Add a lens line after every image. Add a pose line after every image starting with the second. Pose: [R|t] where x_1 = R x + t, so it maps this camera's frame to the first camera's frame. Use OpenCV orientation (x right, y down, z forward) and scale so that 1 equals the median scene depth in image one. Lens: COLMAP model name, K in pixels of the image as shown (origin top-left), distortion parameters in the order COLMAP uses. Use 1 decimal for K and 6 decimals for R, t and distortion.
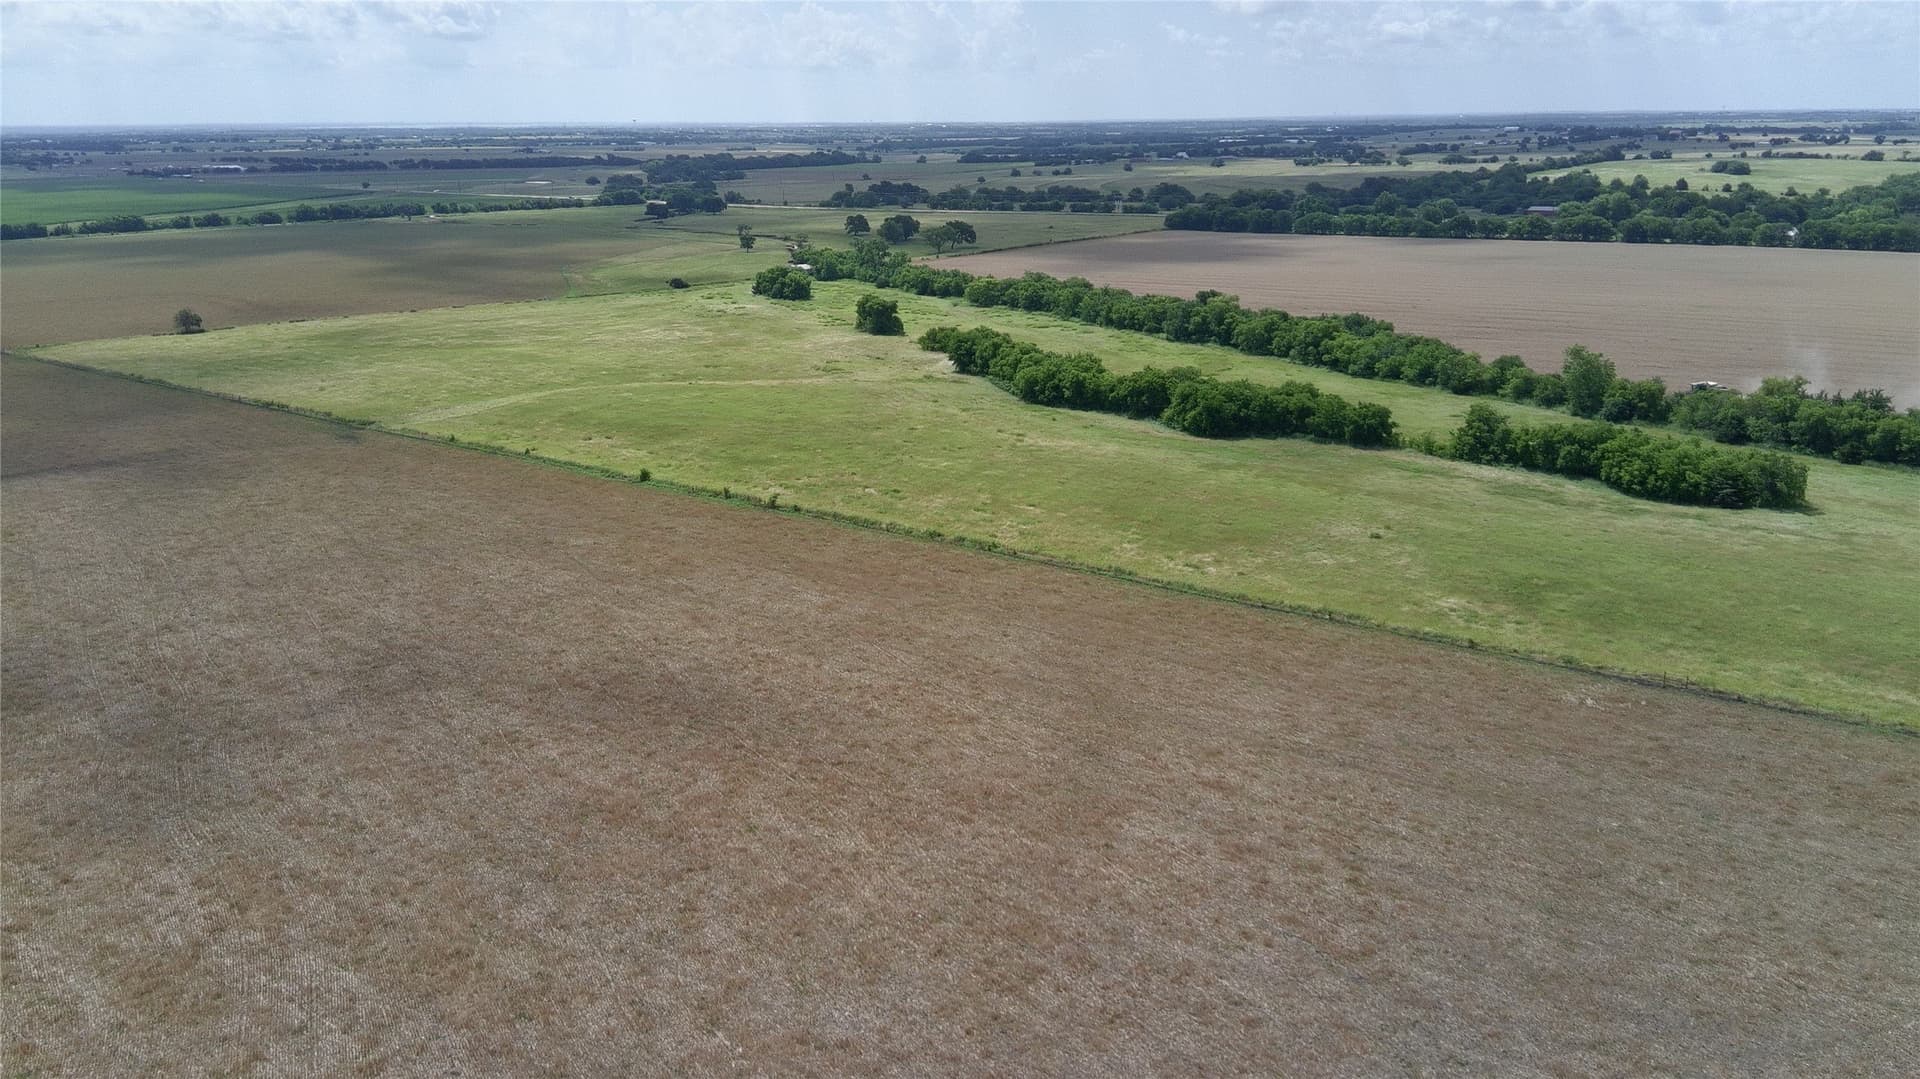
lens RADIAL K [[1525.3, 0, 957.2], [0, 1525.3, 541.3], [0, 0, 1]] dist [0.048824, -0.101516]
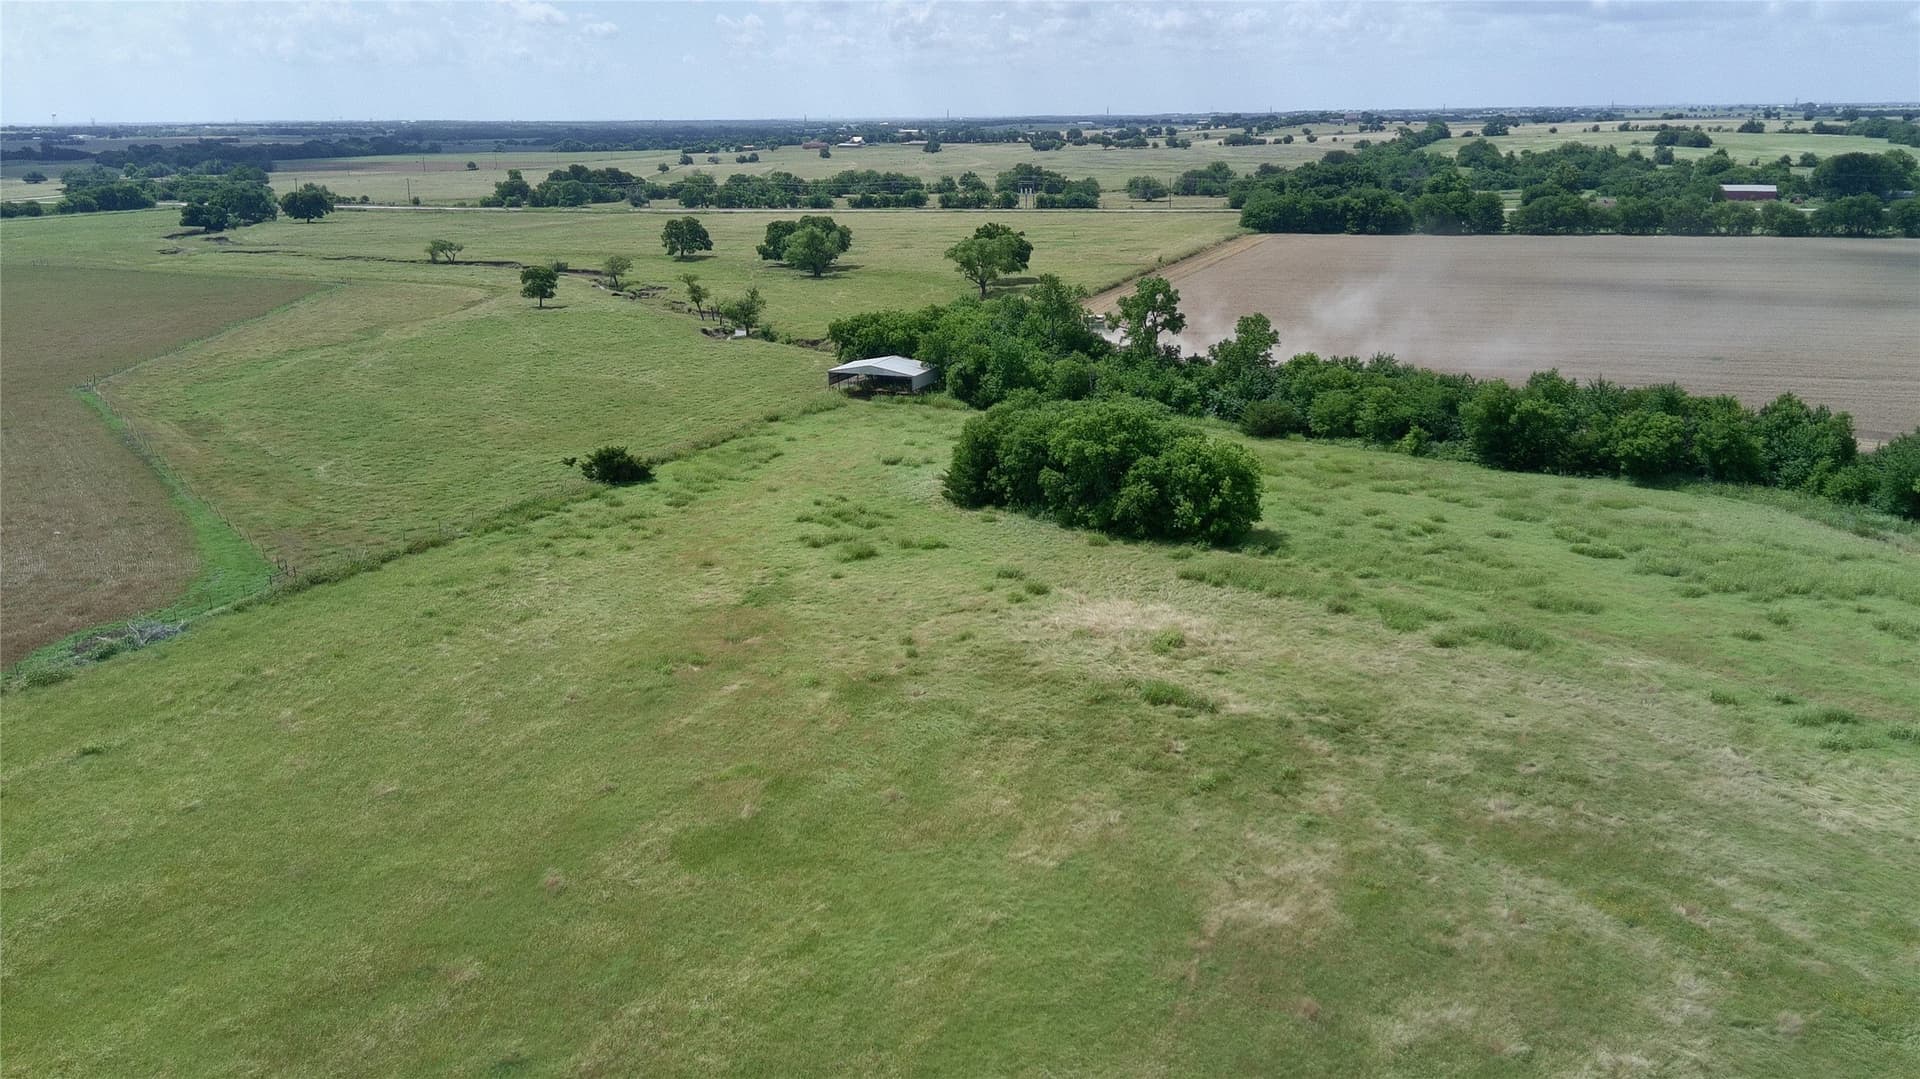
lens RADIAL K [[1525.3, 0, 963.7], [0, 1525.3, 537.6], [0, 0, 1]] dist [0.048824, -0.101516]
pose [[0.947002, -0.083898, 0.310079, -0.109048], [0.085363, 0.996310, 0.008865, -0.081169], [-0.309679, 0.018074, 0.950669, 0.382881]]
